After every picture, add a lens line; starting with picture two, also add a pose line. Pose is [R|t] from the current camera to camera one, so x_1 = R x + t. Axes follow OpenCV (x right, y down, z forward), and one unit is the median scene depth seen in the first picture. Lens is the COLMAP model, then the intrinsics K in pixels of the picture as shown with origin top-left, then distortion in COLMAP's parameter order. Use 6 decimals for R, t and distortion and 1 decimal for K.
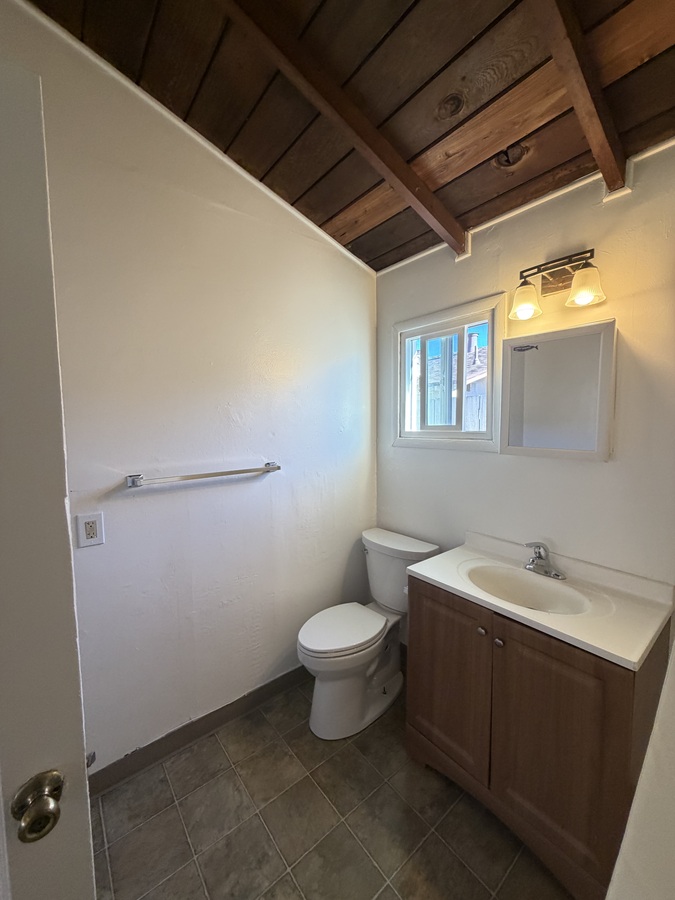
lens RADIAL K [[360.0, 0, 338.1], [0, 360.0, 448.4], [0, 0, 1]] dist [0.000762, 0.000139]
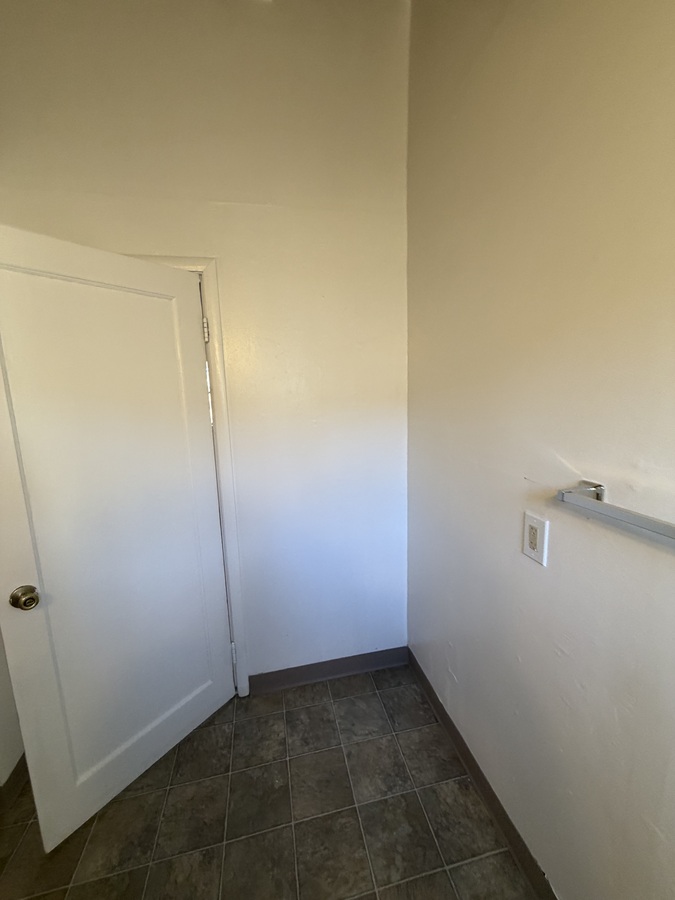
lens RADIAL K [[360.0, 0, 338.1], [0, 360.0, 448.4], [0, 0, 1]] dist [0.000762, 0.000139]
pose [[-0.447465, 0.166306, -0.878702, 0.080449], [-0.027391, 0.979547, 0.199341, -0.076455], [0.893882, 0.113267, -0.433758, 0.910405]]
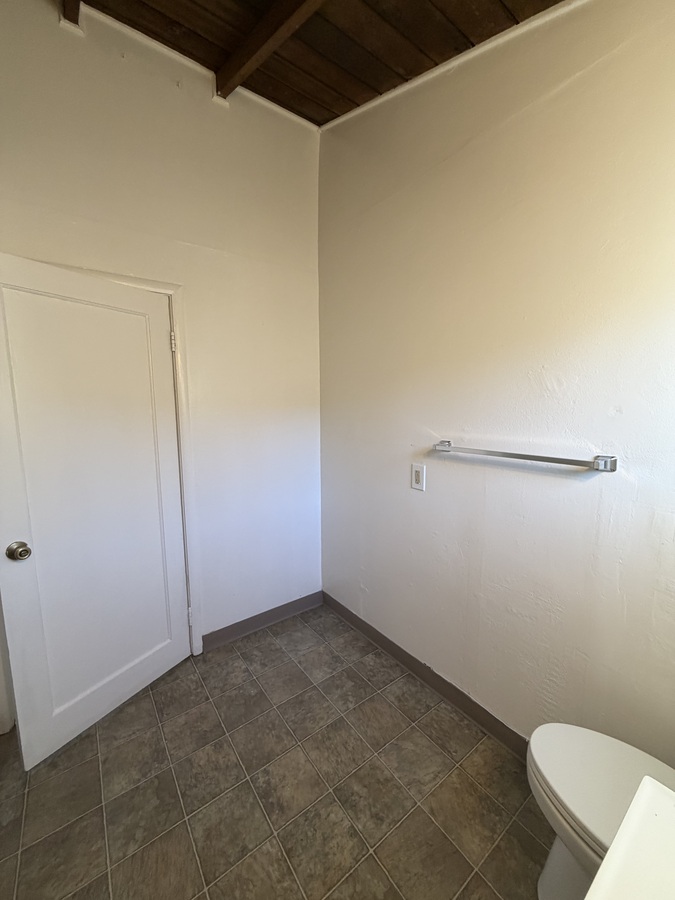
lens RADIAL K [[360.0, 0, 338.1], [0, 360.0, 448.4], [0, 0, 1]] dist [0.000762, 0.000139]
pose [[-0.038473, 0.141961, -0.989124, 0.570367], [-0.065304, 0.987384, 0.144251, -0.043074], [0.997123, 0.070144, -0.028717, 0.718809]]
